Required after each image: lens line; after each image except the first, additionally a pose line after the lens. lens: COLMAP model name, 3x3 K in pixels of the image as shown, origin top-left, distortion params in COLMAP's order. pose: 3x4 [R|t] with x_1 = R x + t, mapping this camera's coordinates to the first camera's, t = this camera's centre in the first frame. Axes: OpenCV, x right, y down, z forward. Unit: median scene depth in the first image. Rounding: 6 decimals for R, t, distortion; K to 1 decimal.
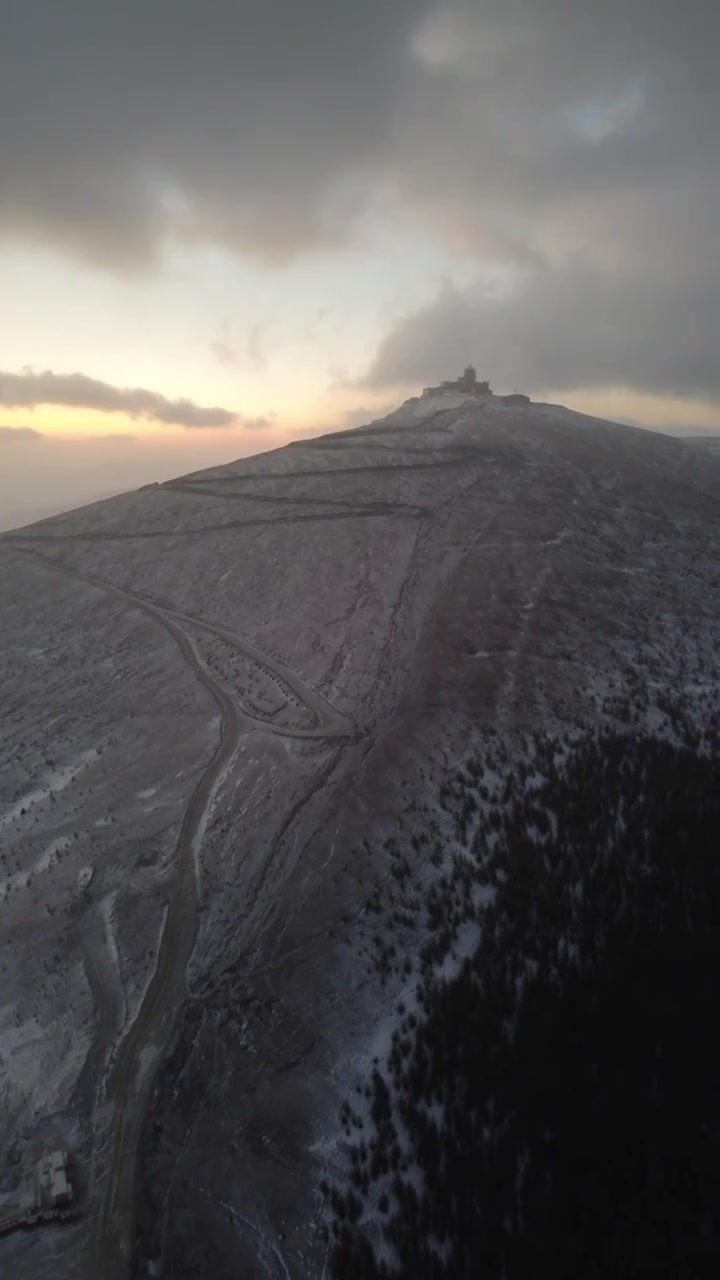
lens RADIAL K [[923.3, 0, 360.0], [0, 923.3, 640.0], [0, 0, 1]] dist [0.093240, -0.108539]
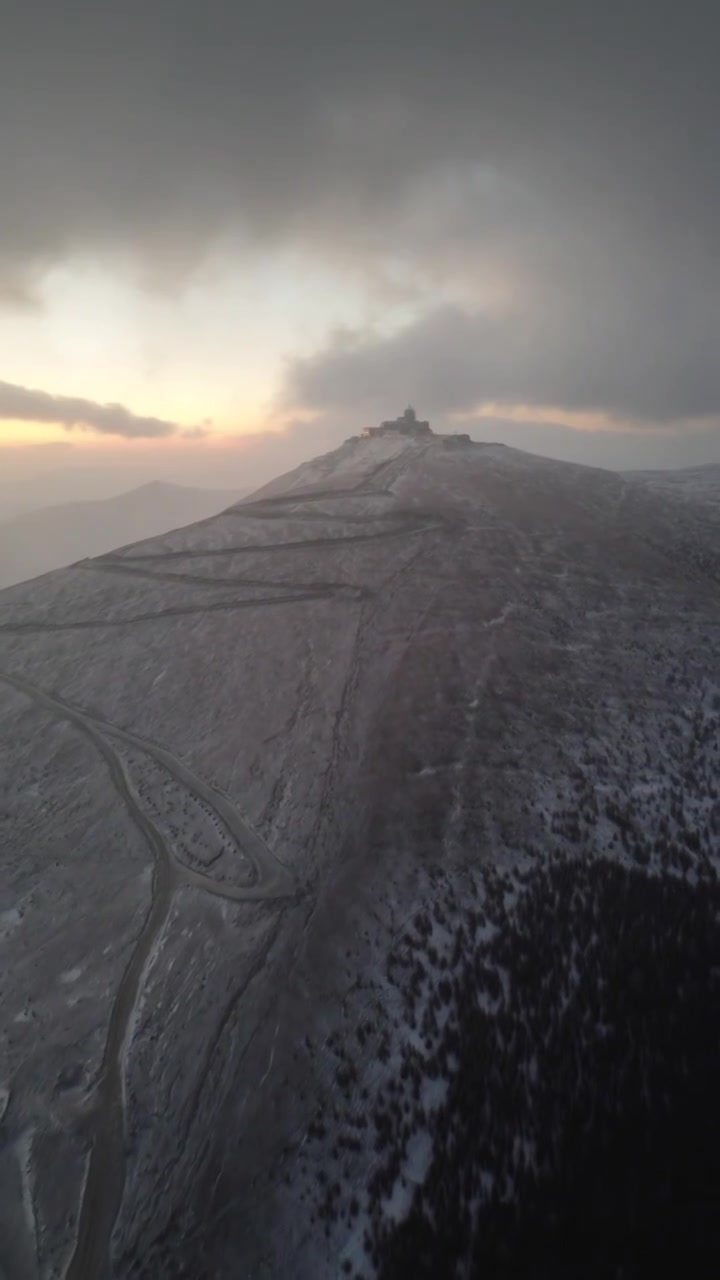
lens RADIAL K [[923.3, 0, 360.0], [0, 923.3, 640.0], [0, 0, 1]] dist [0.093240, -0.108539]
pose [[0.998151, -0.022338, 0.056538, 0.011666], [0.022553, 0.999741, -0.003167, -0.147645], [-0.056453, 0.004436, 0.998395, 0.044634]]
